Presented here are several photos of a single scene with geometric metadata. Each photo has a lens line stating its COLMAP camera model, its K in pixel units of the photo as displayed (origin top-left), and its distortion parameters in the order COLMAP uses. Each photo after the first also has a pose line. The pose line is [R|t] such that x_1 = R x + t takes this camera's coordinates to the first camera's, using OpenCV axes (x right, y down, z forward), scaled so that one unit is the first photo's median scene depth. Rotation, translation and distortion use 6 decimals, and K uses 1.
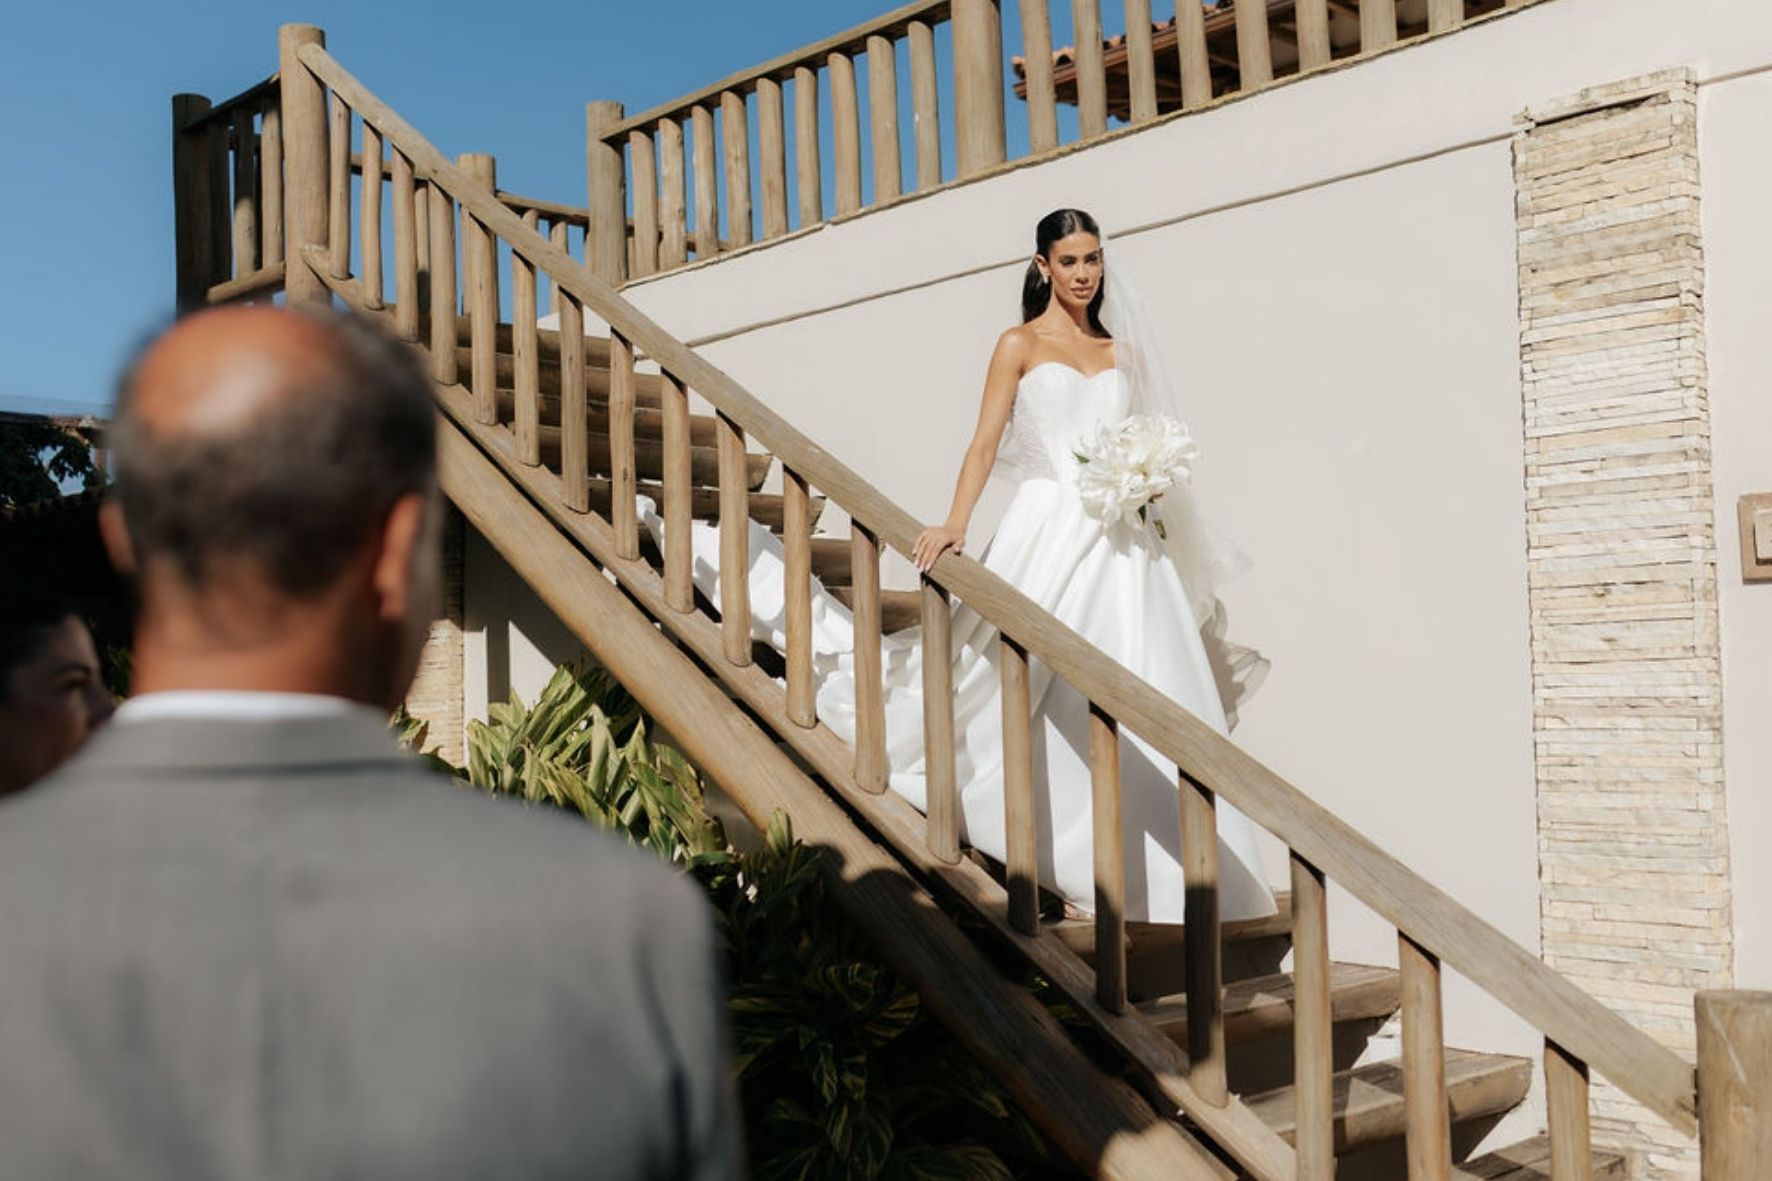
lens RADIAL K [[1914.3, 0, 886.0], [0, 1914.3, 590.5], [0, 0, 1]] dist [-0.104664, -0.012996]
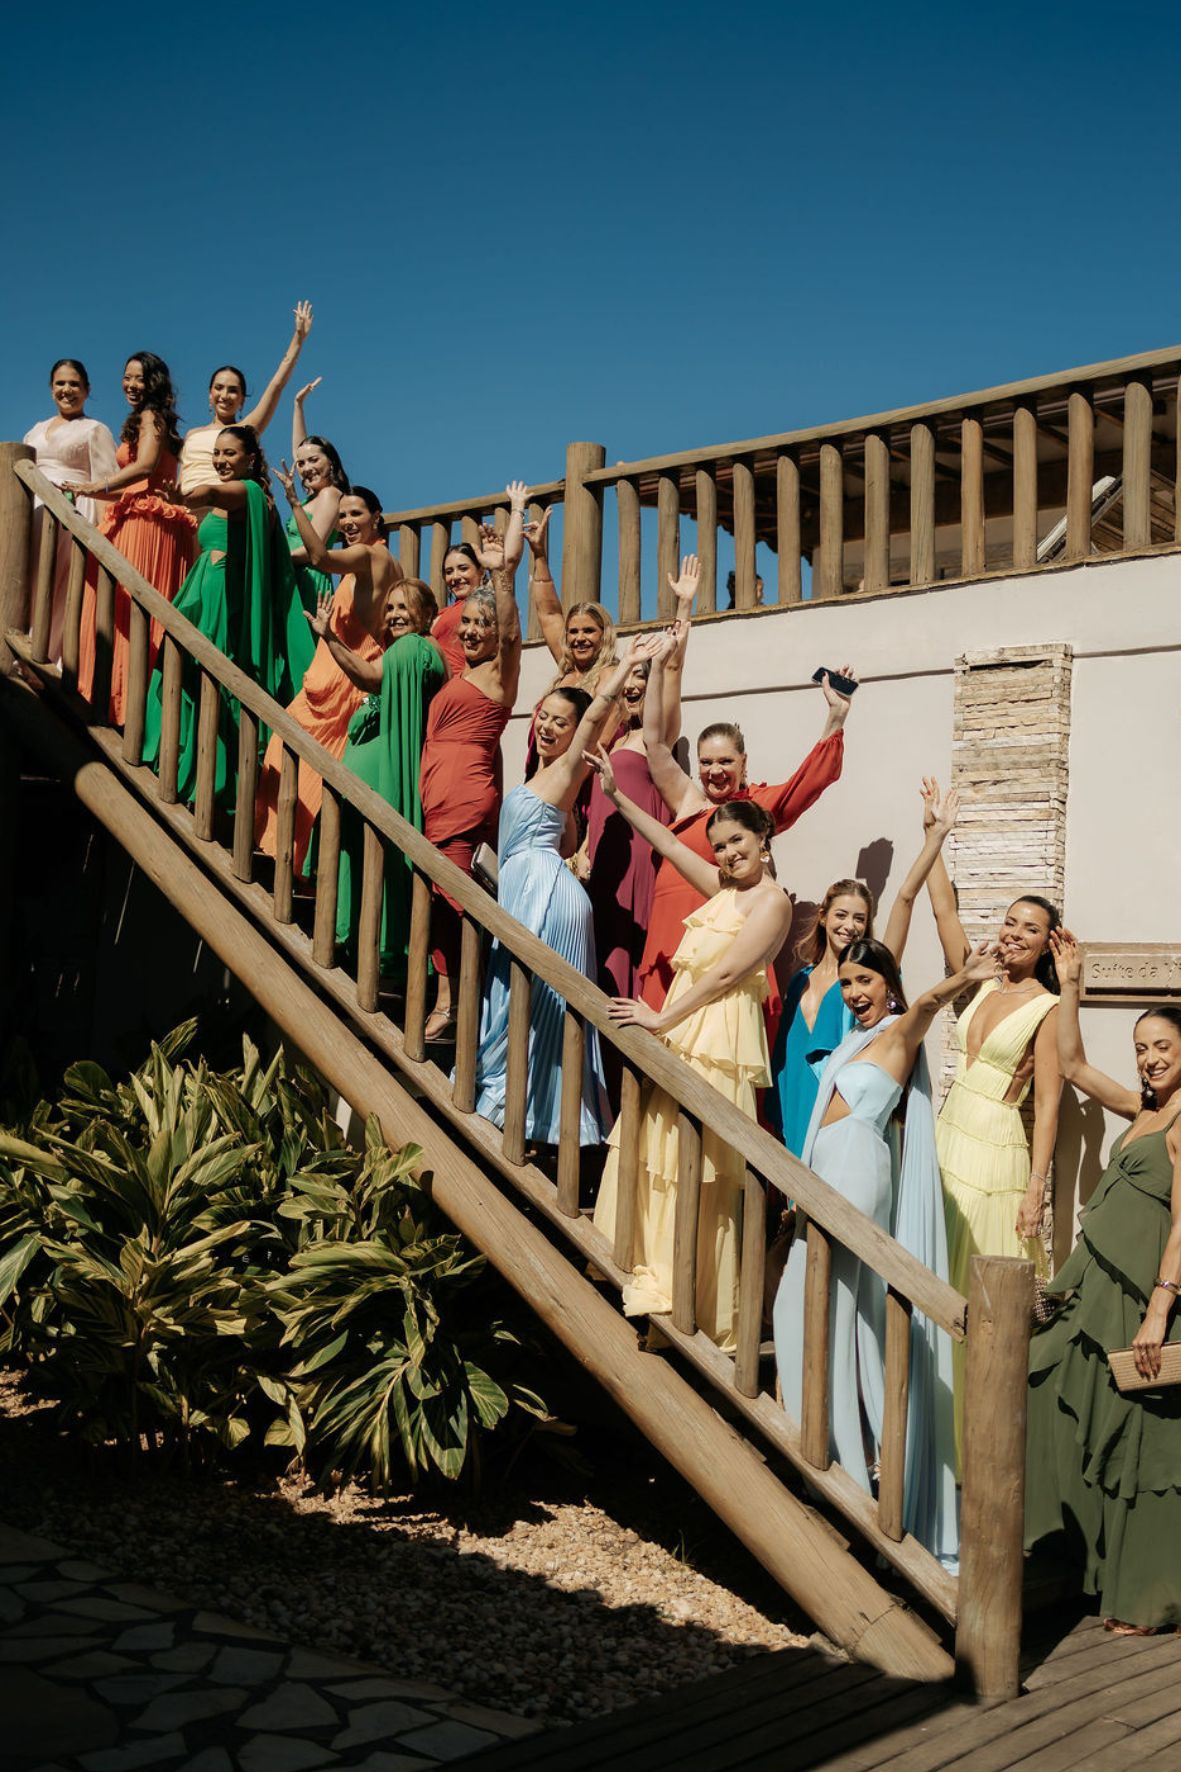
lens RADIAL K [[2300.0, 0, 590.5], [0, 2300.0, 886.0], [0, 0, 1]] dist [0.026007, 0.052463]
pose [[0.995954, 0.070710, 0.055451, -0.022451], [-0.069654, 0.997355, -0.020757, -0.030096], [-0.056772, 0.016810, 0.998246, -0.737066]]
